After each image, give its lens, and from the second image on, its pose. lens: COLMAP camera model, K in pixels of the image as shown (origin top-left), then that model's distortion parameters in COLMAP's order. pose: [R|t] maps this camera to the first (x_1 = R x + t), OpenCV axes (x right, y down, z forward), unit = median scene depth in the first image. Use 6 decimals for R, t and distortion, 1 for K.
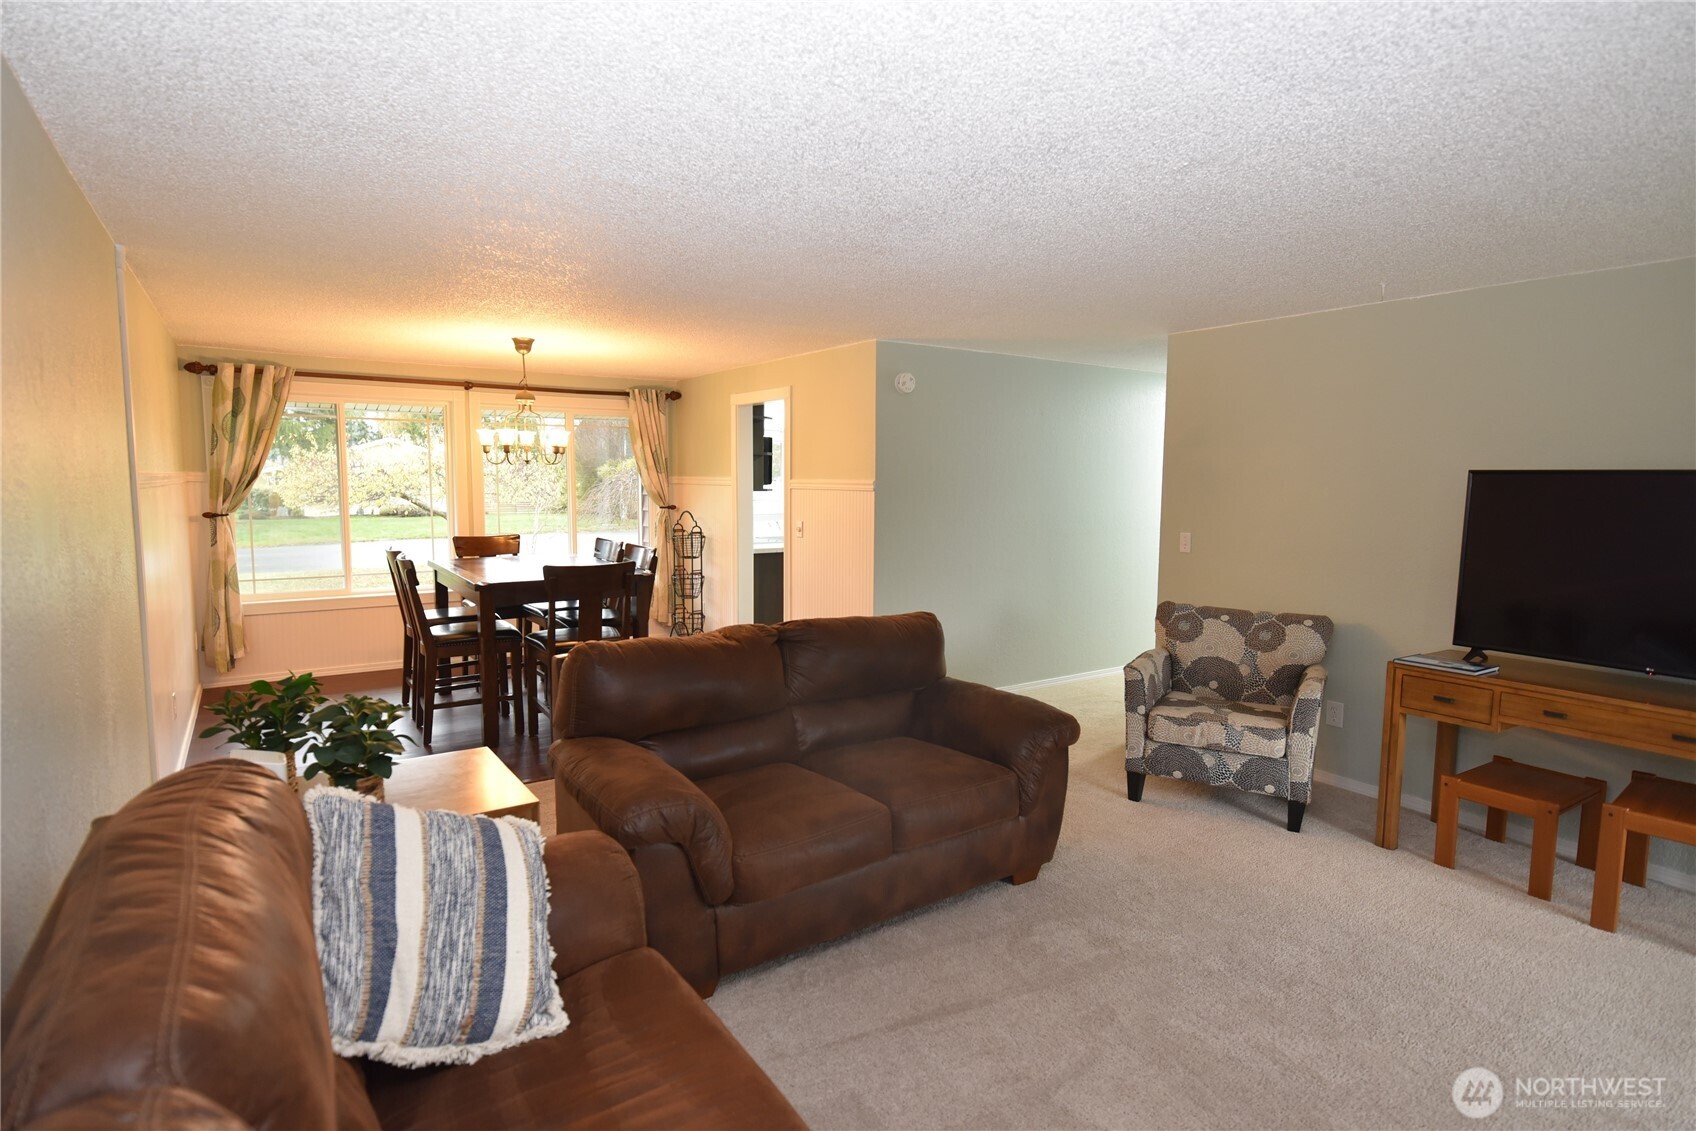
lens RADIAL K [[887.4, 0, 848.0], [0, 887.4, 565.5], [0, 0, 1]] dist [0.026480, 0.000364]
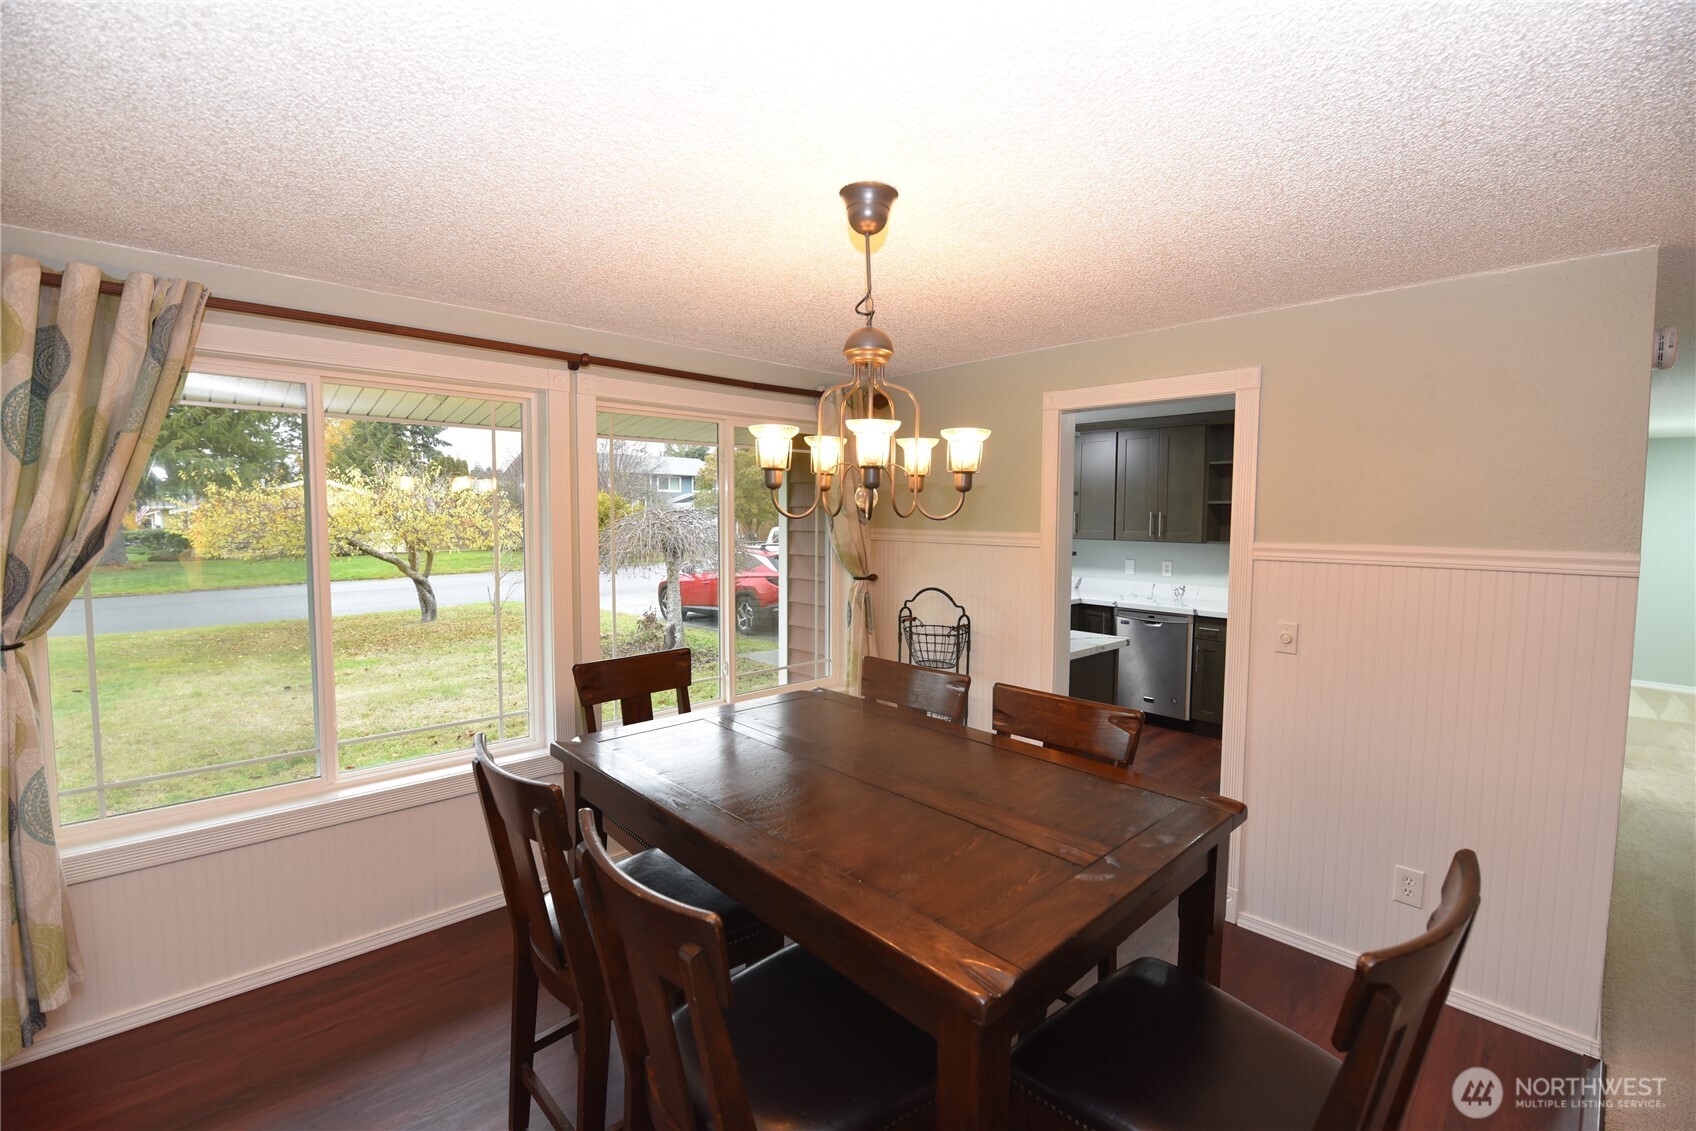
lens RADIAL K [[737.7, 0, 848.0], [0, 737.7, 565.5], [0, 0, 1]] dist [-0.001963, -0.000532]
pose [[0.987132, -0.011265, 0.159511, -0.339033], [0.015889, 0.999489, -0.027745, -0.068223], [-0.159117, 0.029923, 0.986806, 0.553899]]
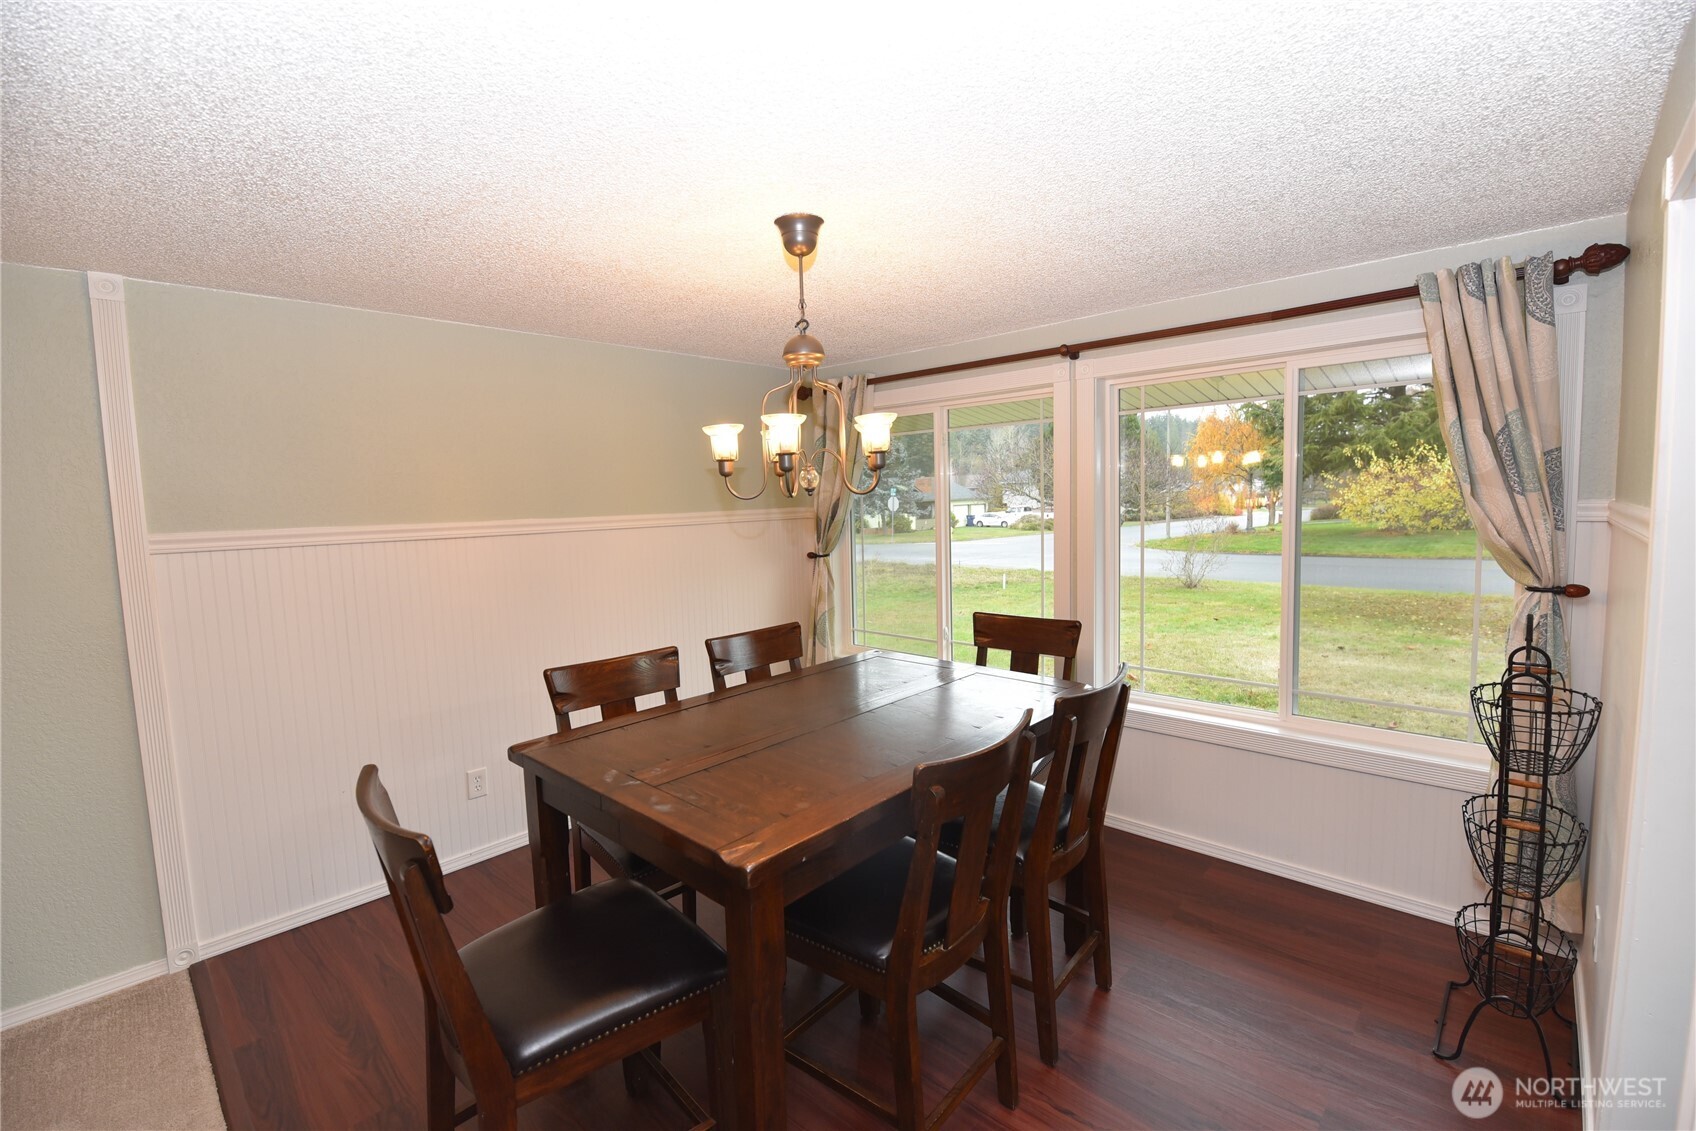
lens RADIAL K [[737.7, 0, 848.0], [0, 737.7, 565.5], [0, 0, 1]] dist [-0.001963, -0.000532]
pose [[0.230120, 0.080730, -0.969808, 0.014187], [-0.072215, 0.995222, 0.065710, -0.084855], [0.970479, 0.054914, 0.234850, 0.753974]]
